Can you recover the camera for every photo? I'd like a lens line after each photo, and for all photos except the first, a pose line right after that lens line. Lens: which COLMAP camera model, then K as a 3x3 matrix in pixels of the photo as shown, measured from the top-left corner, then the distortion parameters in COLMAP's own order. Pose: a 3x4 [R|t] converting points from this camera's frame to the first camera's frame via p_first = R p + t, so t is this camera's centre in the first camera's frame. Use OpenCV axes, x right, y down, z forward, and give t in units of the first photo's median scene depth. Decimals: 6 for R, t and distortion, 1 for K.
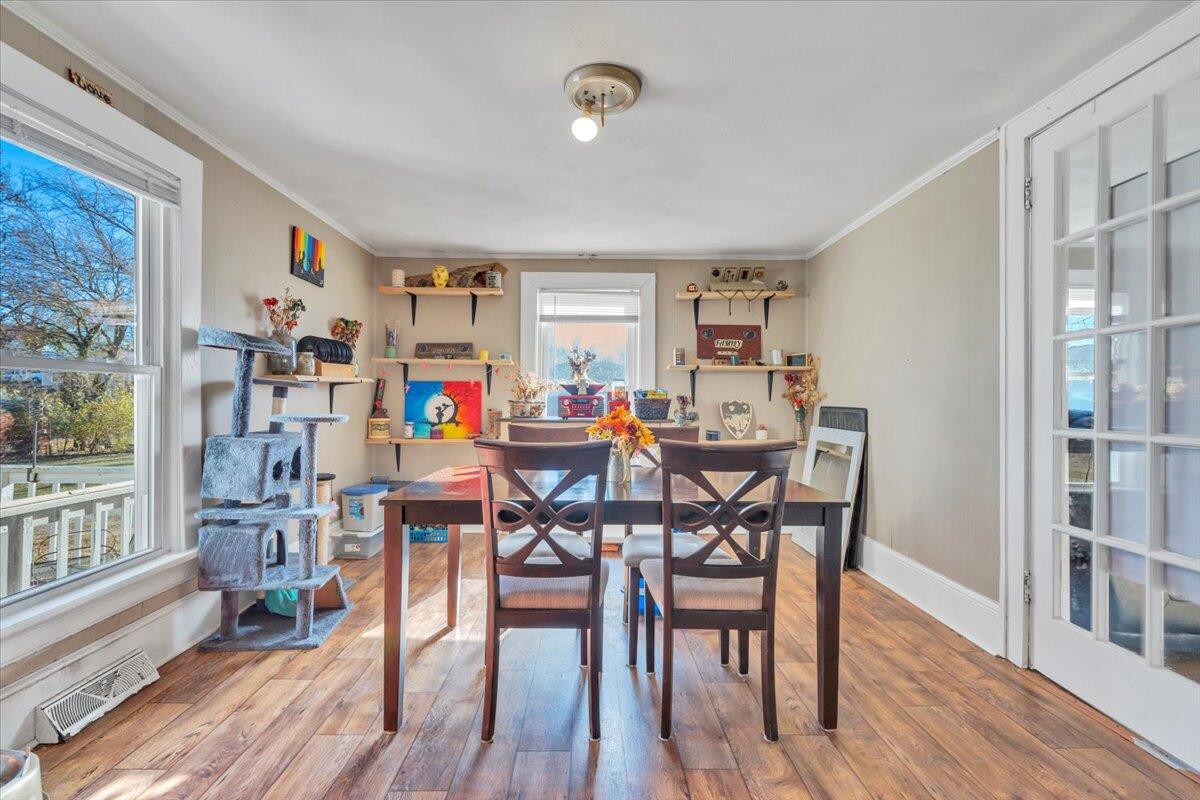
lens RADIAL K [[532.5, 0, 600.0], [0, 532.5, 400.0], [0, 0, 1]] dist [0.000633, -0.000056]
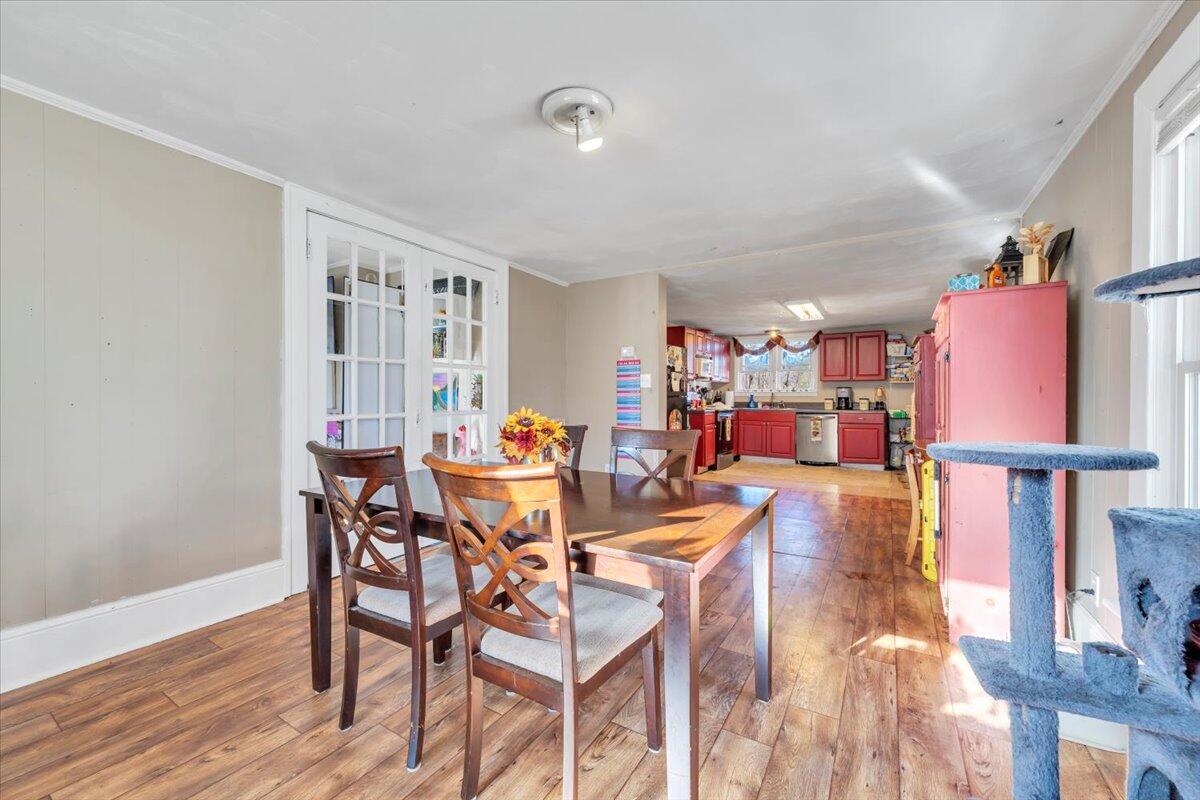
lens RADIAL K [[448.1, 0, 593.8], [0, 448.1, 394.5], [0, 0, 1]] dist [0.000498, -0.000007]
pose [[-0.825213, -0.007475, 0.564772, -0.264796], [-0.006796, 0.999971, 0.003306, -0.008387], [-0.564780, -0.001110, -0.825241, 0.844164]]
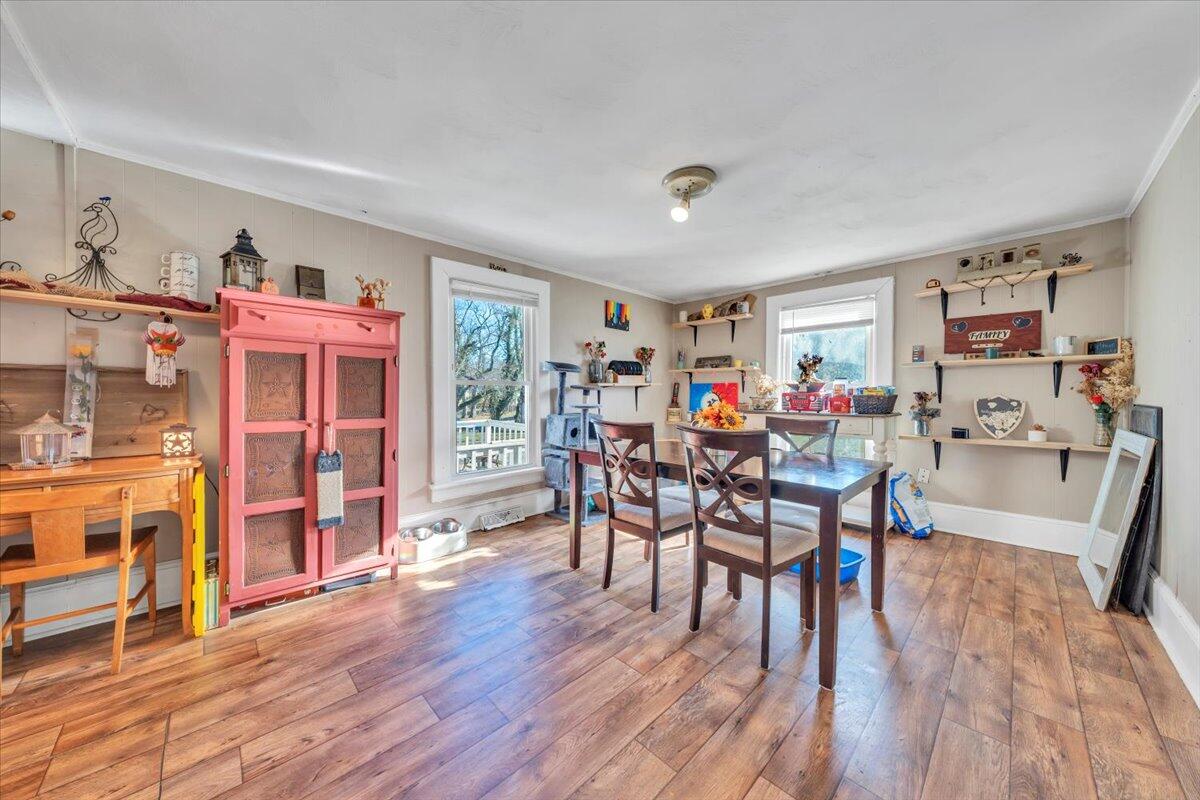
lens RADIAL K [[409.9, 0, 608.1], [0, 409.9, 400.4], [0, 0, 1]] dist [-0.000410, -0.000130]
pose [[0.691088, 0.006662, -0.722740, 0.323010], [0.001533, 0.999942, 0.010682, -0.001231], [0.722769, -0.008490, 0.691038, 0.029689]]
